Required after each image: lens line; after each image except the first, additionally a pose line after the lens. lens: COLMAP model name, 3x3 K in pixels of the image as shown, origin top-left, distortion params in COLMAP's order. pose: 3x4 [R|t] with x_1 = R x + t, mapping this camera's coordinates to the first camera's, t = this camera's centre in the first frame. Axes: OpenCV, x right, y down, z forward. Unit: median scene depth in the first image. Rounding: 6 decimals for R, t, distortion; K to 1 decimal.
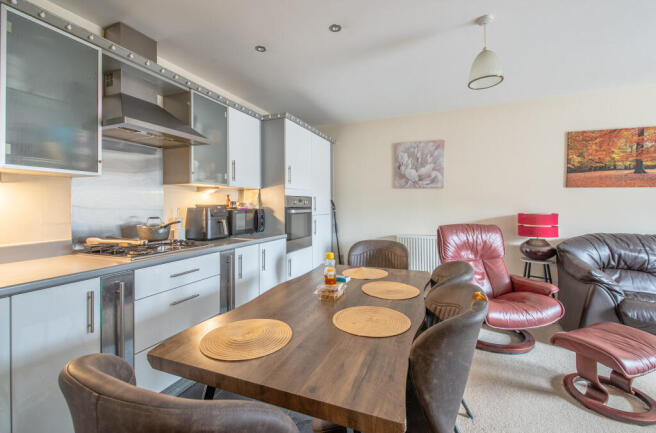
lens RADIAL K [[295.9, 0, 324.9], [0, 295.9, 205.1], [0, 0, 1]] dist [0.018432, -0.010021]
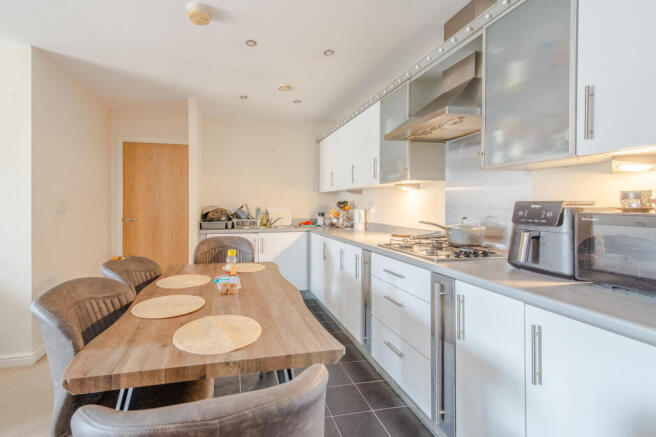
lens RADIAL K [[288.6, 0, 324.1], [0, 288.6, 212.6], [0, 0, 1]] dist [-0.016994, -0.000421]
pose [[-0.777502, 0.016587, -0.628661, 0.198951], [-0.000722, 0.999628, 0.027267, 0.004016], [0.628880, 0.021654, -0.777201, 1.072625]]
